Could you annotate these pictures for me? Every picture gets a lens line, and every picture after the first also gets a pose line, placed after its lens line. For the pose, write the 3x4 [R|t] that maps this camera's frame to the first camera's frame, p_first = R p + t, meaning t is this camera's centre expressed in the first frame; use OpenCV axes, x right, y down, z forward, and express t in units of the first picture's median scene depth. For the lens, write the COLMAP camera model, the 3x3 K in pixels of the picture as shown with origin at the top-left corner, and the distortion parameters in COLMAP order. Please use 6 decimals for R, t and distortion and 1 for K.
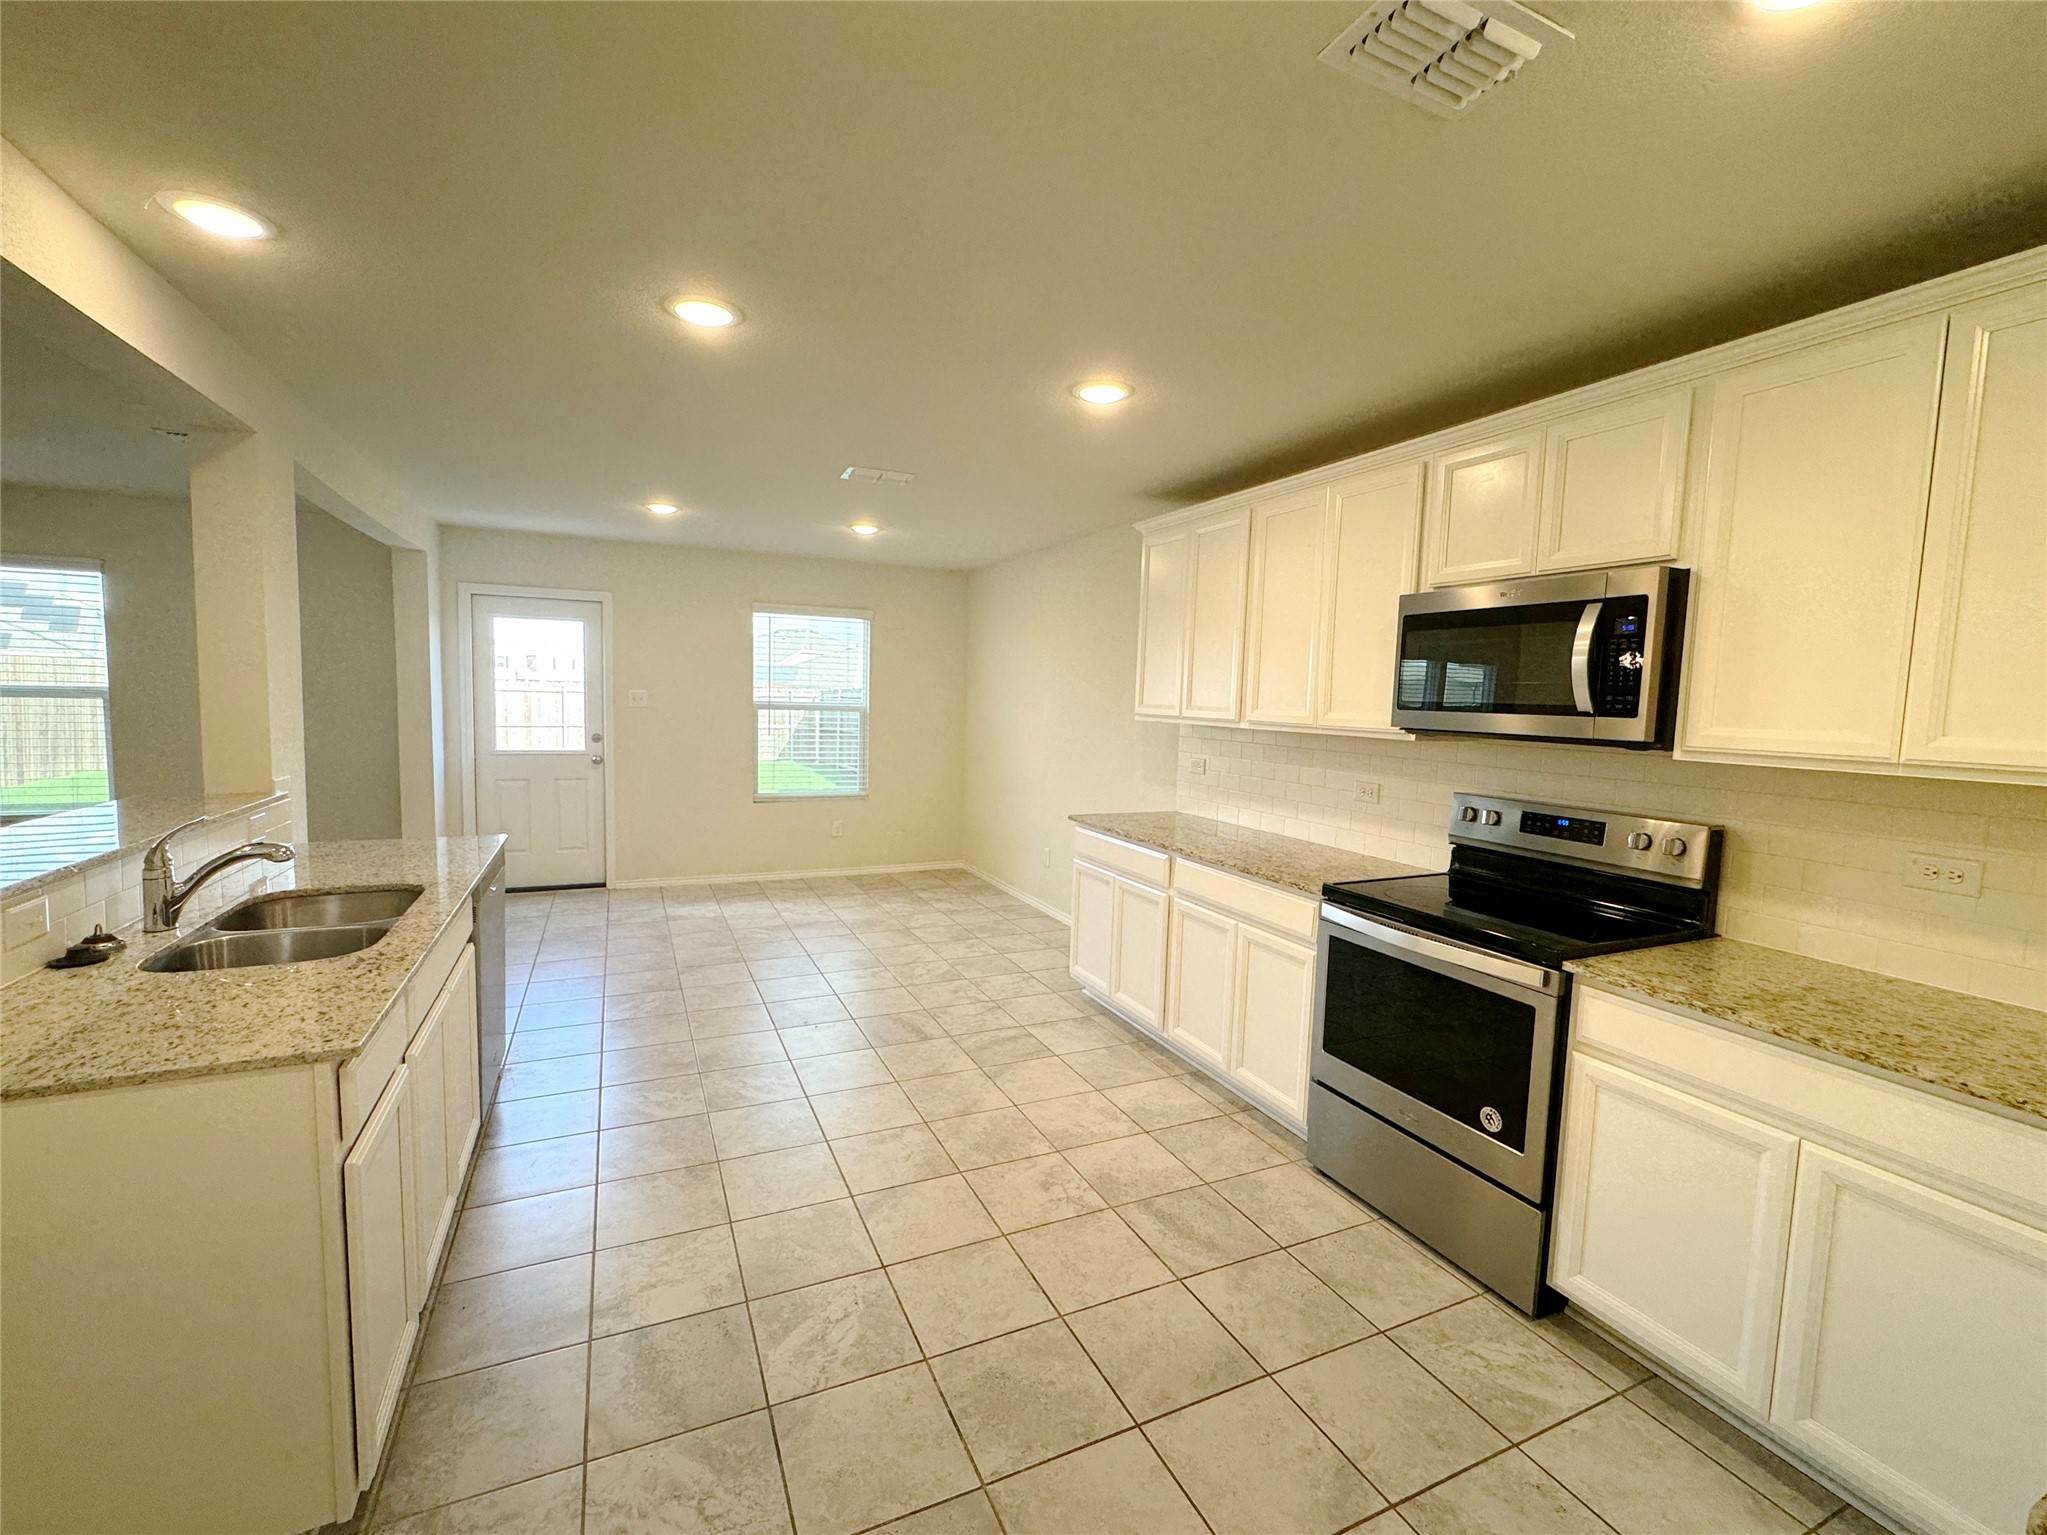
lens RADIAL K [[851.2, 0, 1020.5], [0, 851.2, 767.3], [0, 0, 1]] dist [0.000017, 0.000269]
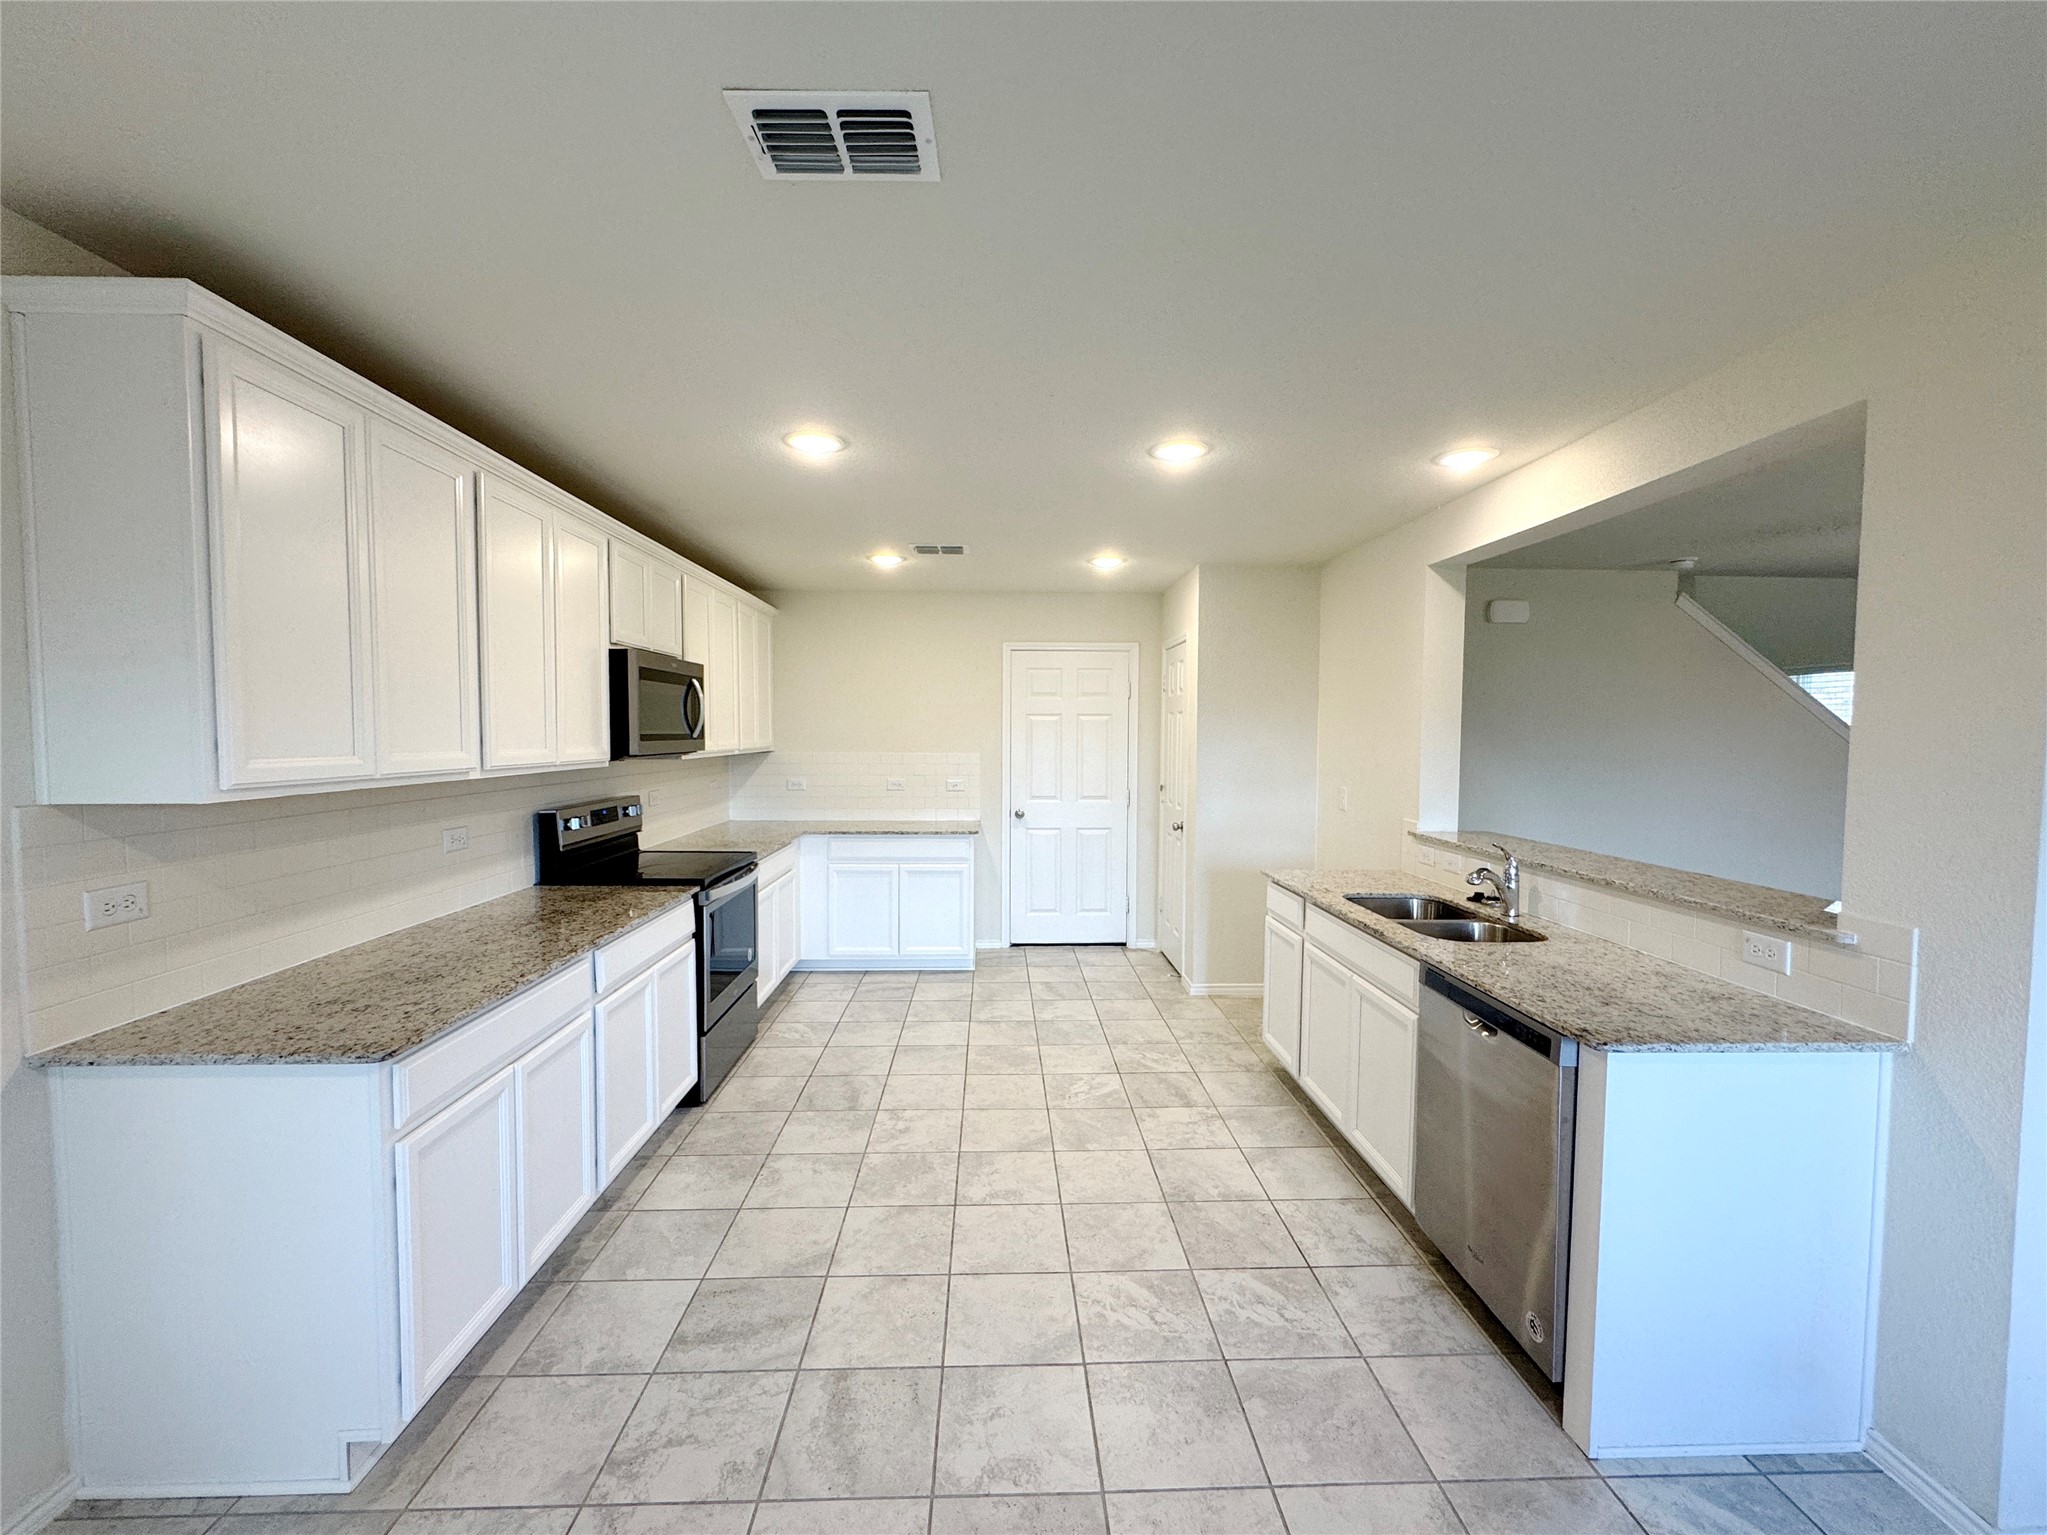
lens RADIAL K [[882.4, 0, 1022.0], [0, 882.4, 776.3], [0, 0, 1]] dist [-0.001096, 0.000191]
pose [[-0.921524, -0.054739, 0.384445, -0.591108], [0.000538, 0.989834, 0.142227, -0.205416], [-0.388322, 0.131273, -0.912126, 2.022739]]
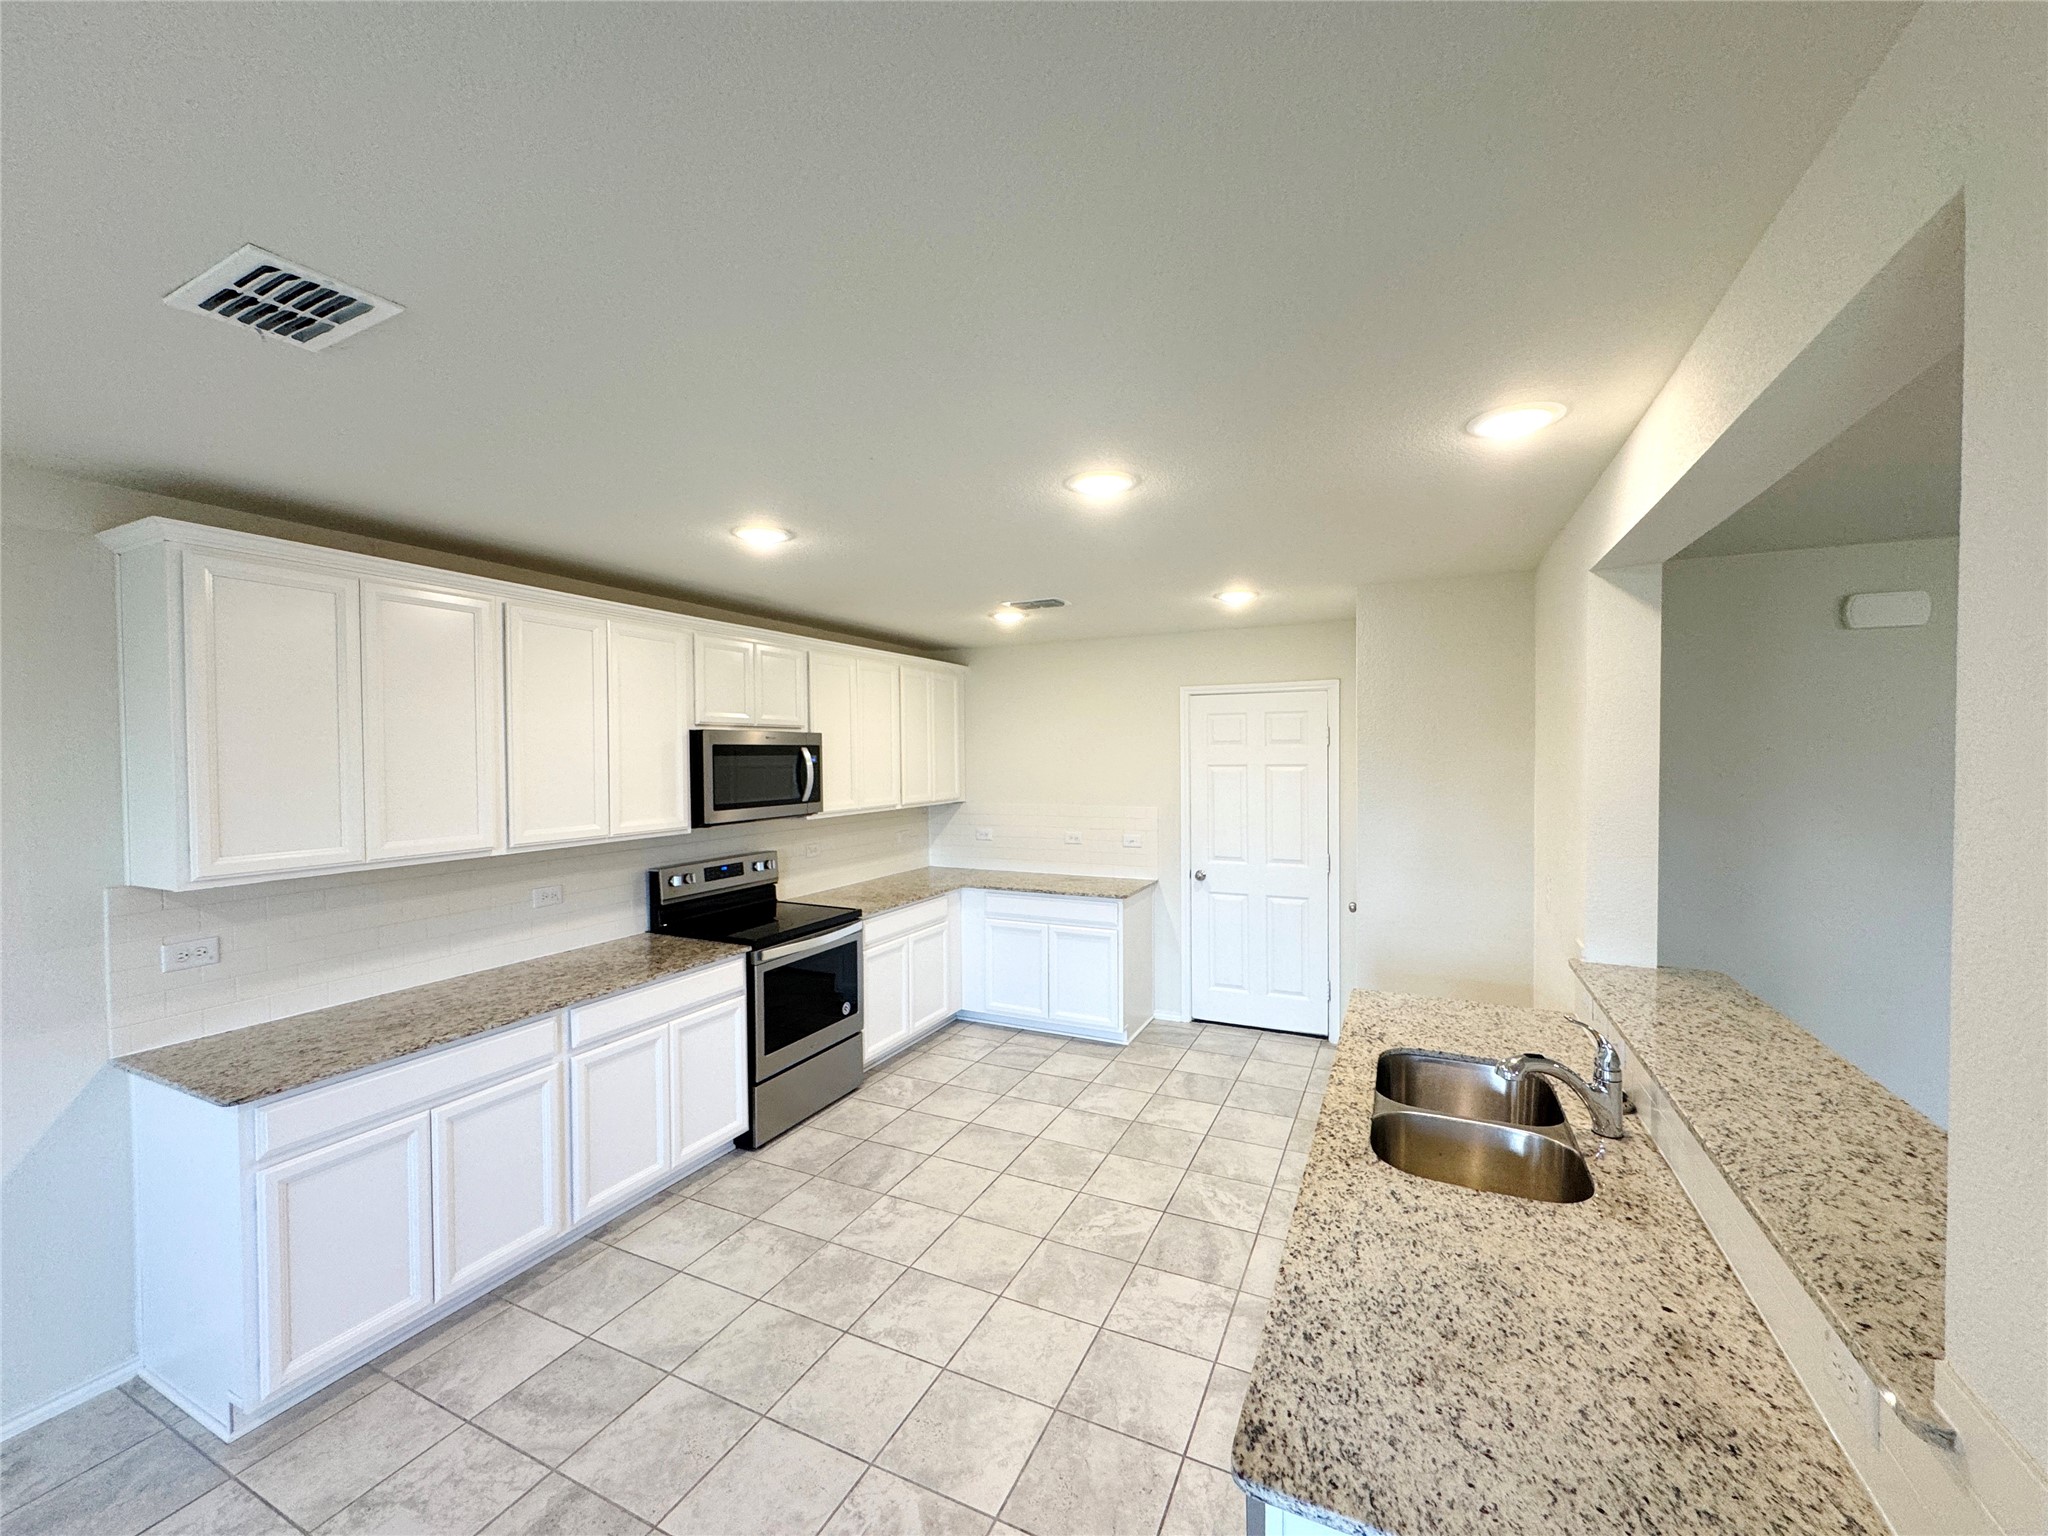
lens RADIAL K [[855.0, 0, 999.3], [0, 855.0, 772.5], [0, 0, 1]] dist [-0.001701, -0.000036]
pose [[-0.620530, -0.043811, 0.782958, -0.972113], [0.057726, 0.993177, 0.101325, -0.252186], [-0.782055, 0.108072, -0.613768, 1.525931]]
